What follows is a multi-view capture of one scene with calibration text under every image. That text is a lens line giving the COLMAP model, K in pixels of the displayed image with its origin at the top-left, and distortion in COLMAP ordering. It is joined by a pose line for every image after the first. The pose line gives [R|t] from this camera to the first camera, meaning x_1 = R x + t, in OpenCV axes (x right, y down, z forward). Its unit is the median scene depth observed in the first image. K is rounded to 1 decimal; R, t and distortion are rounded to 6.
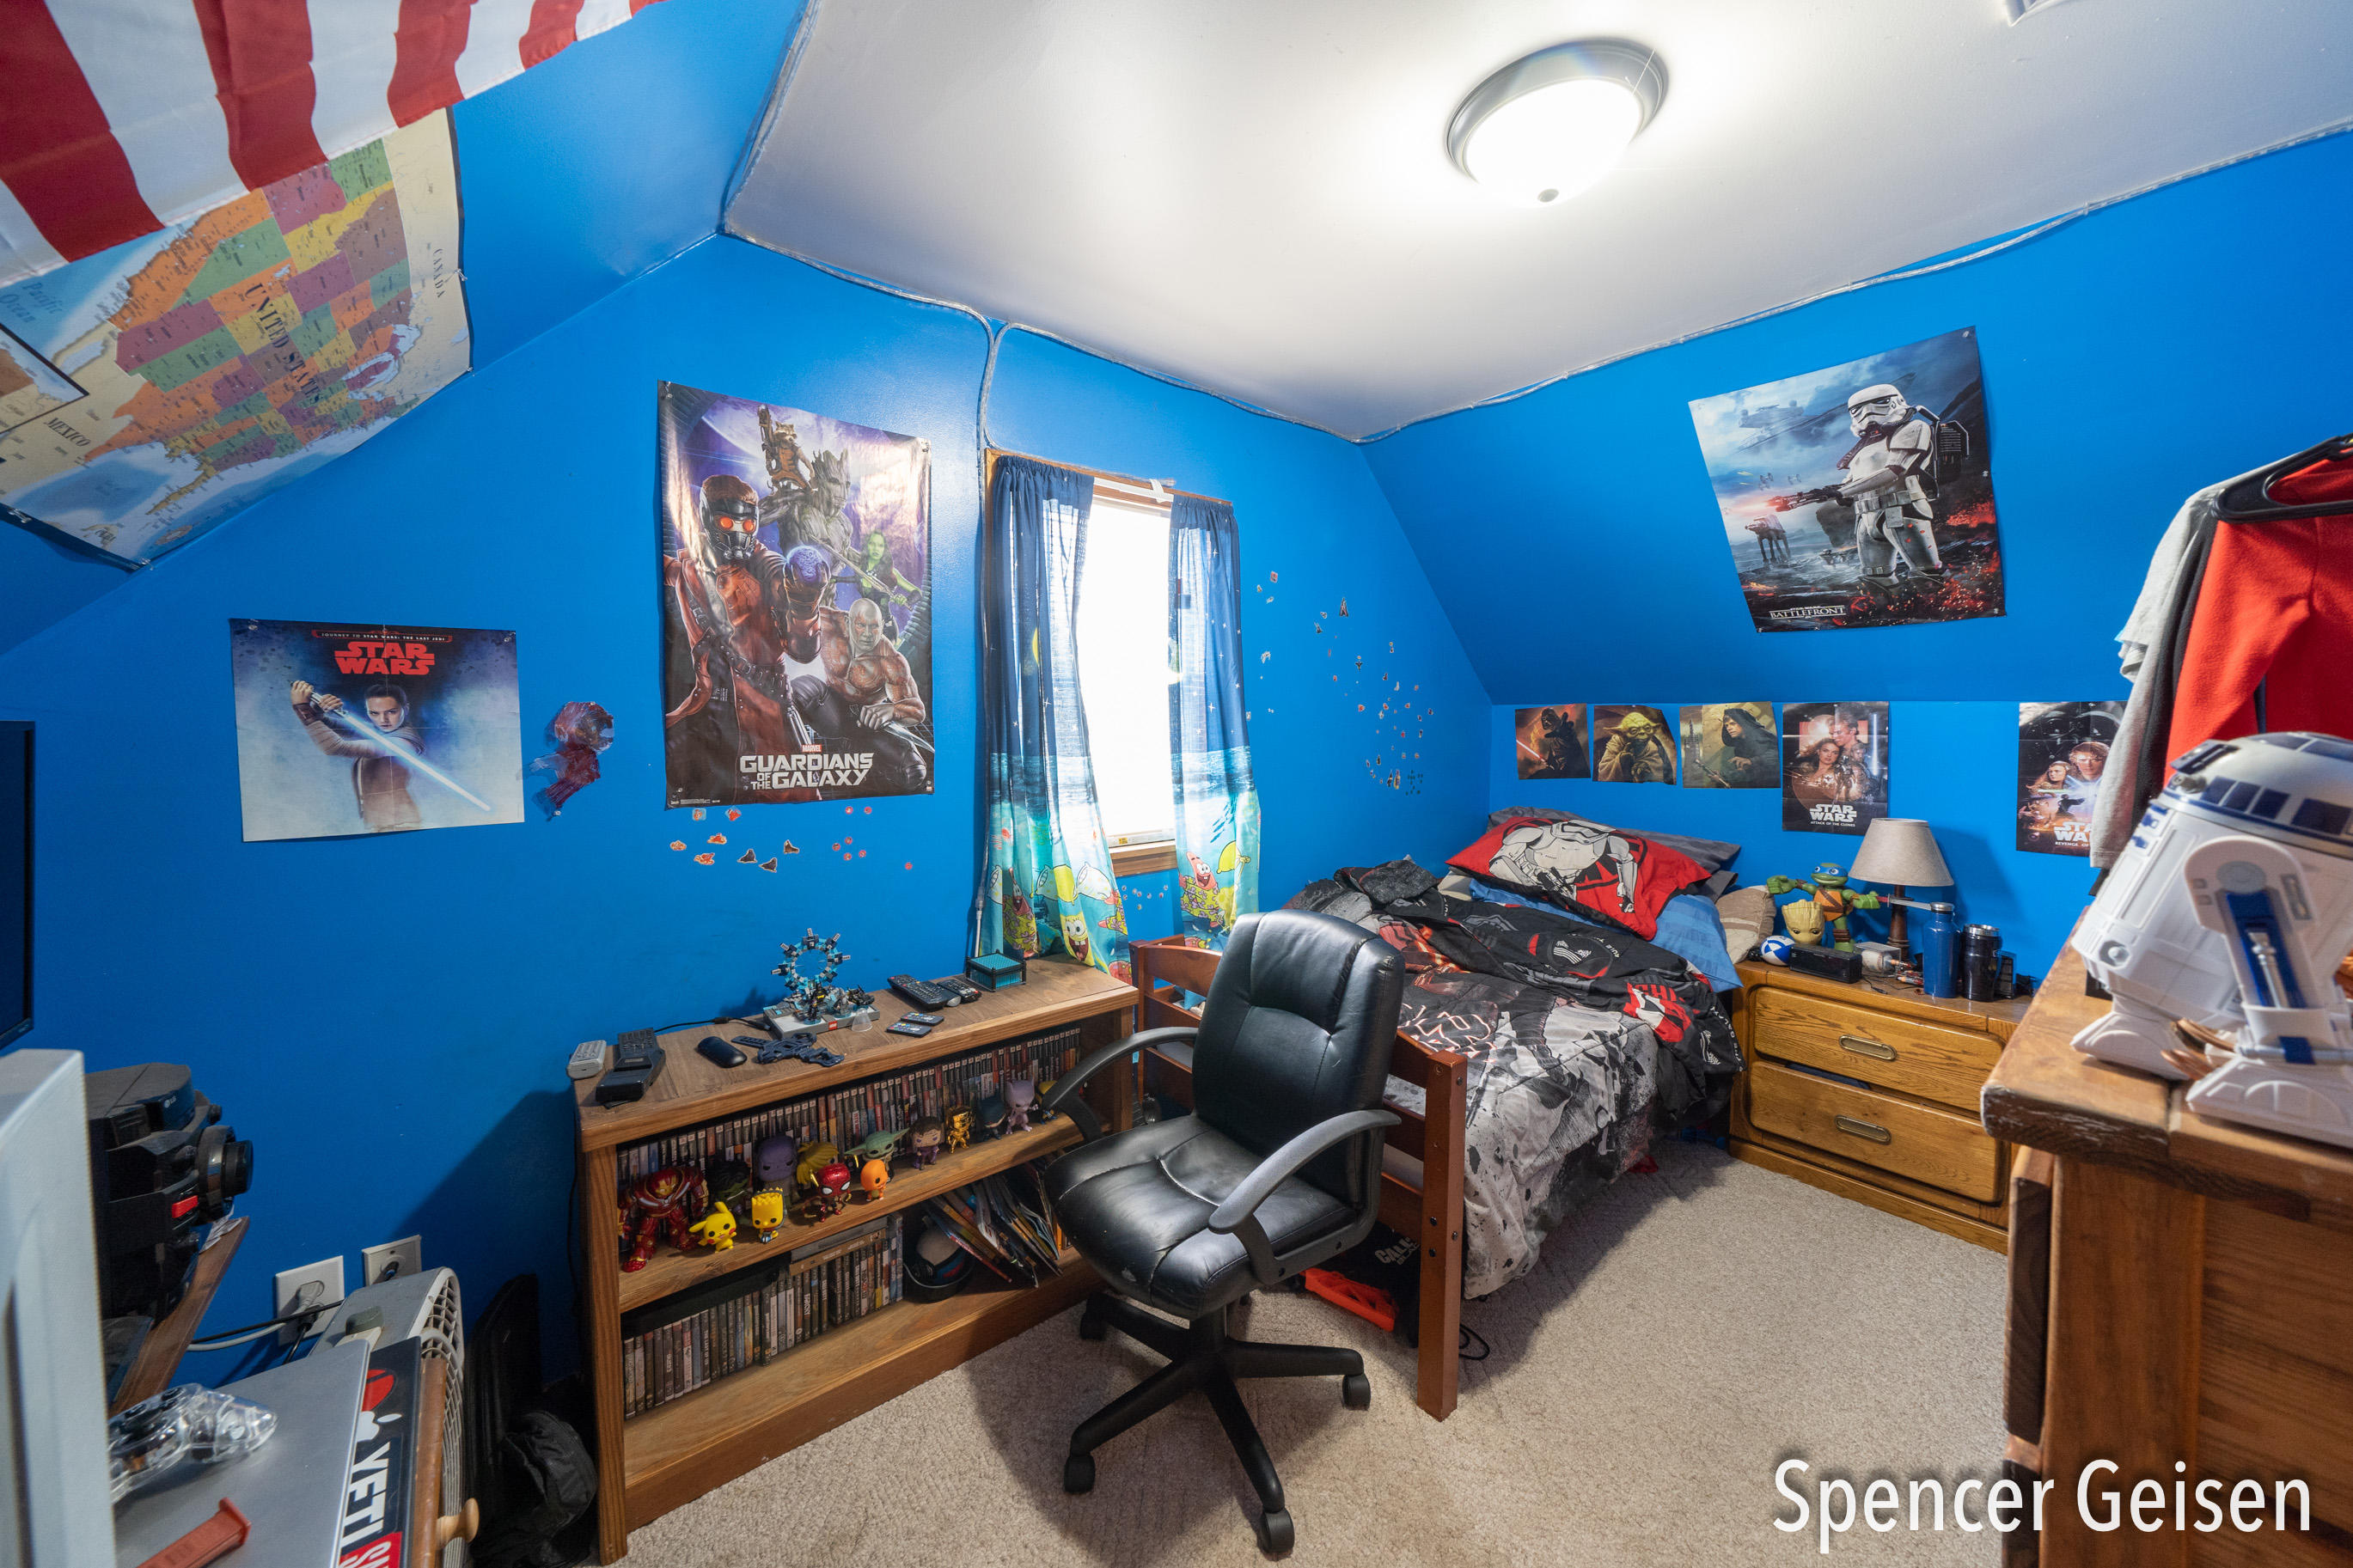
lens RADIAL K [[819.1, 0, 1173.9], [0, 819.1, 751.0], [0, 0, 1]] dist [-0.000679, -0.000070]
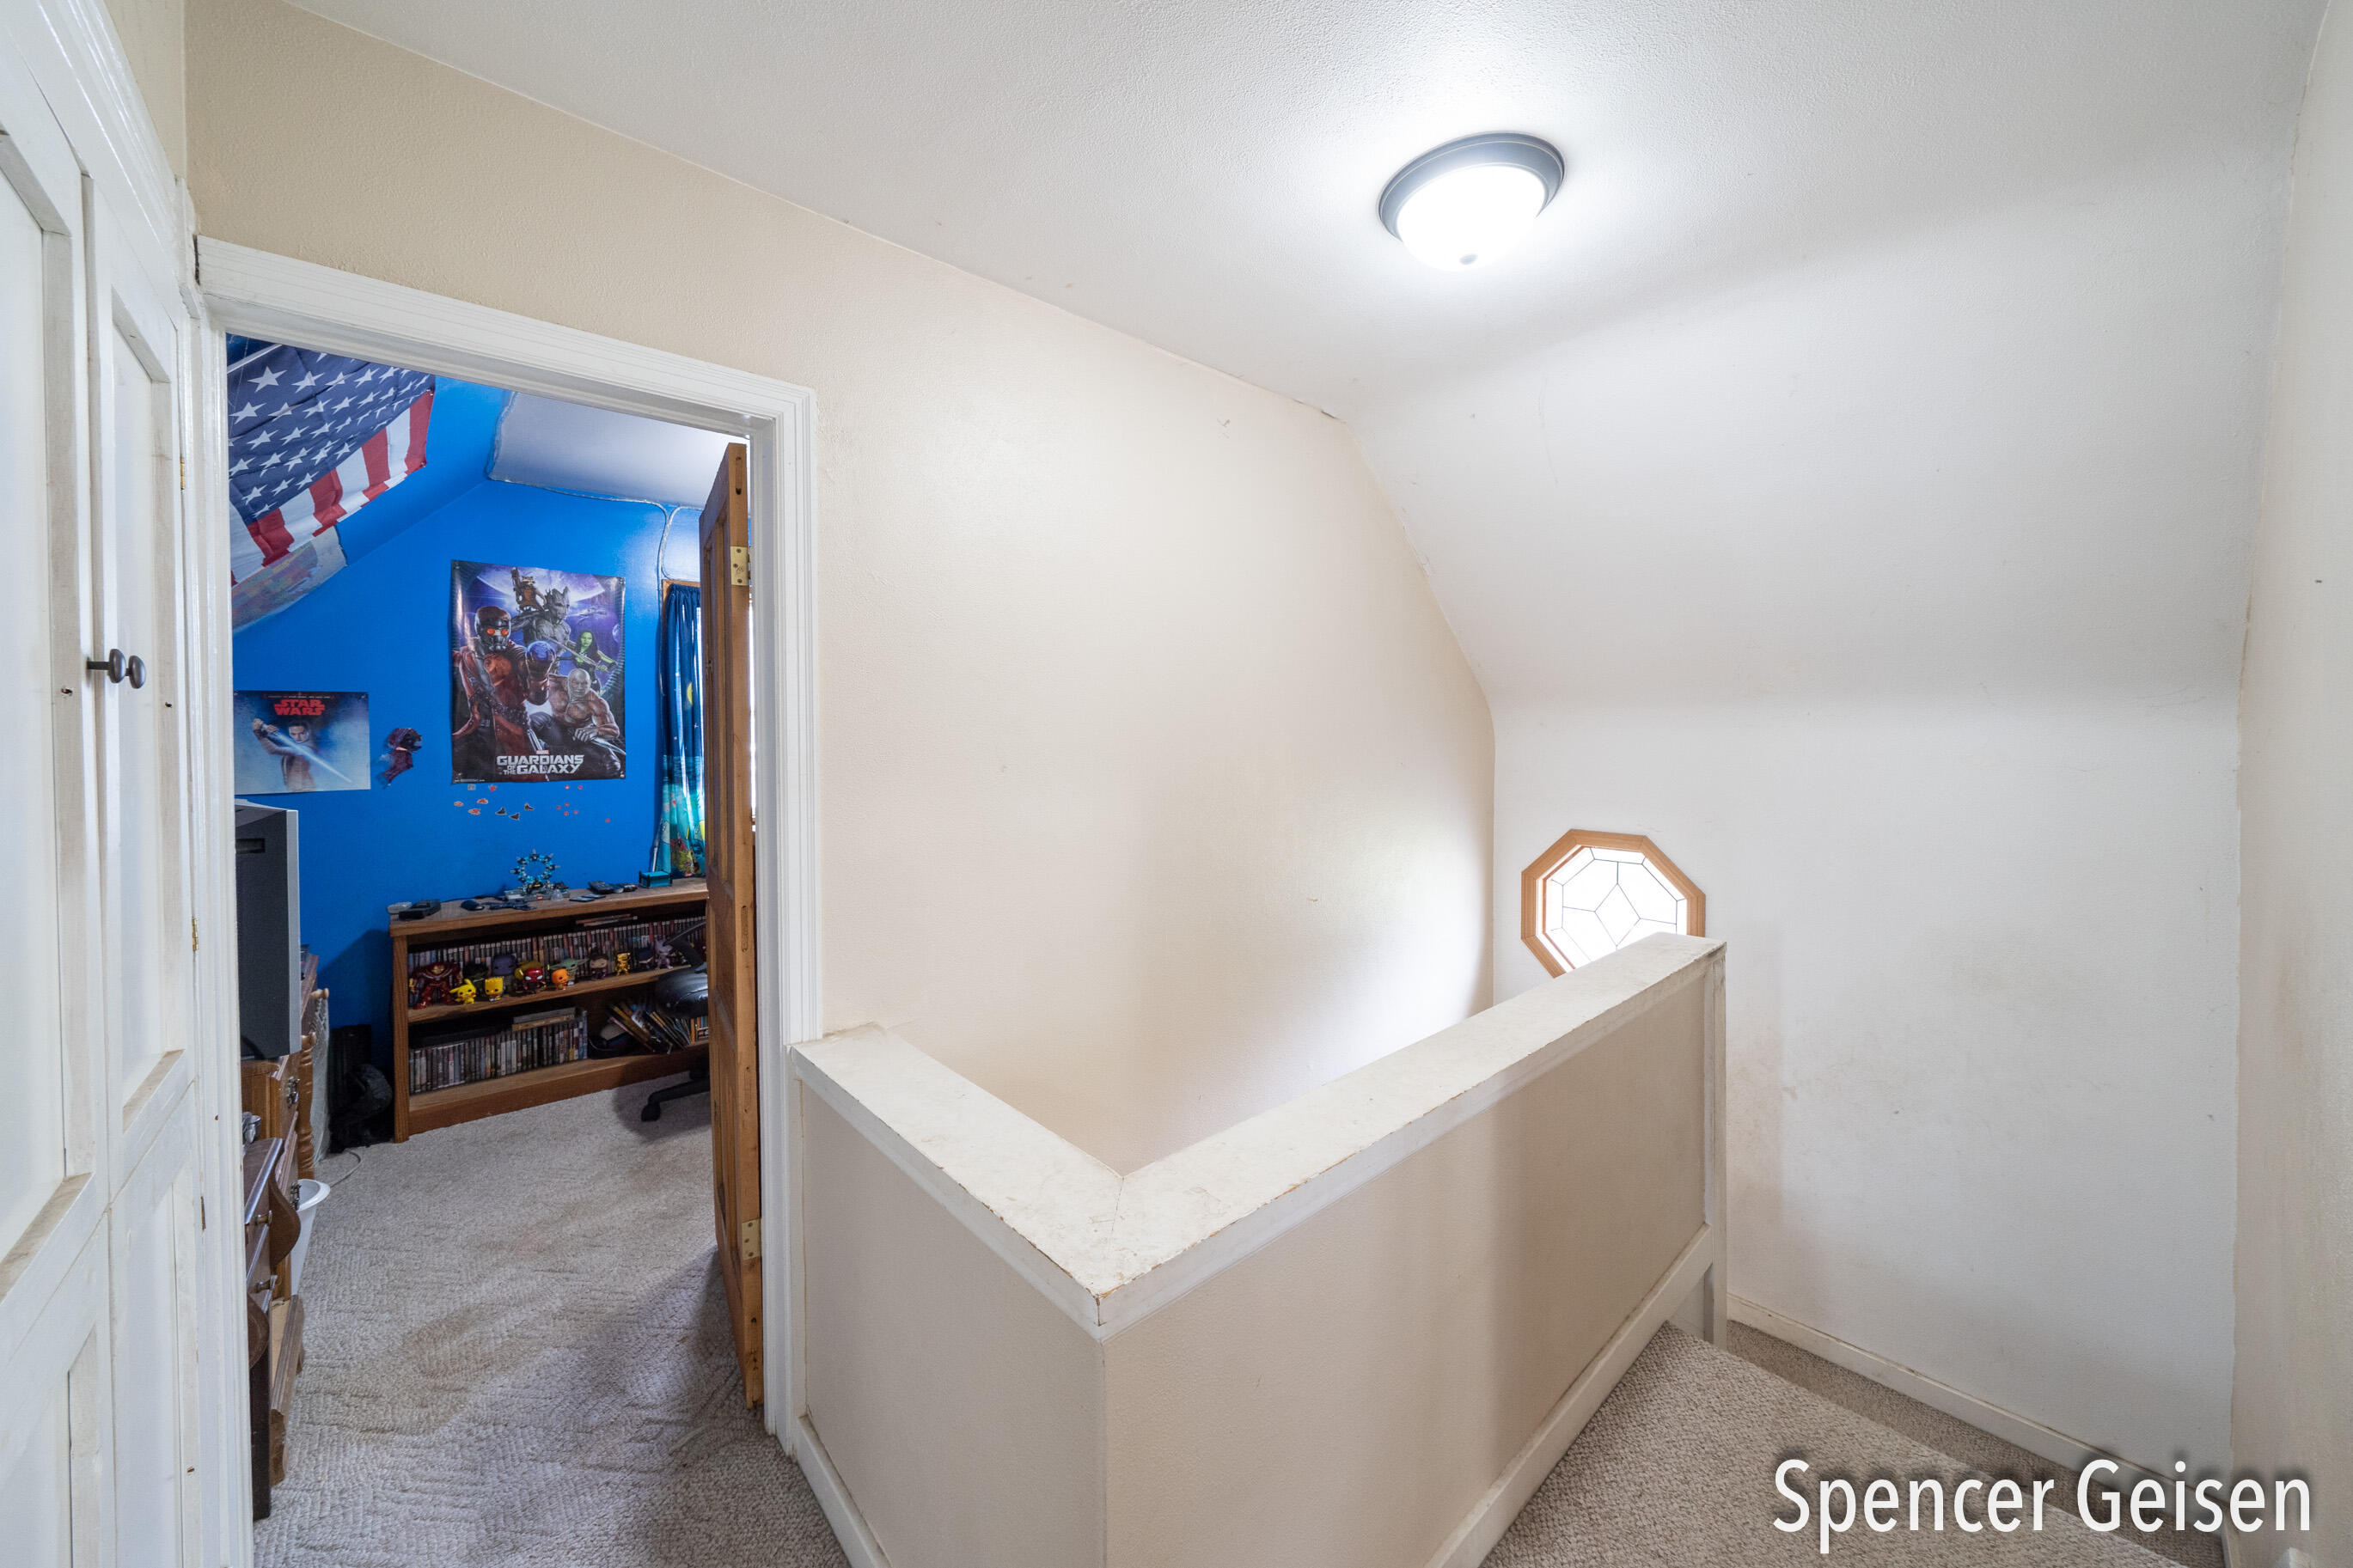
lens RADIAL K [[837.9, 0, 1160.2], [0, 837.9, 736.1], [0, 0, 1]] dist [-0.000142, -0.000102]
pose [[0.998815, -0.008124, 0.047996, 0.871272], [0.010080, 0.999123, -0.040649, 0.052777], [-0.047623, 0.041084, 0.998020, -0.955885]]
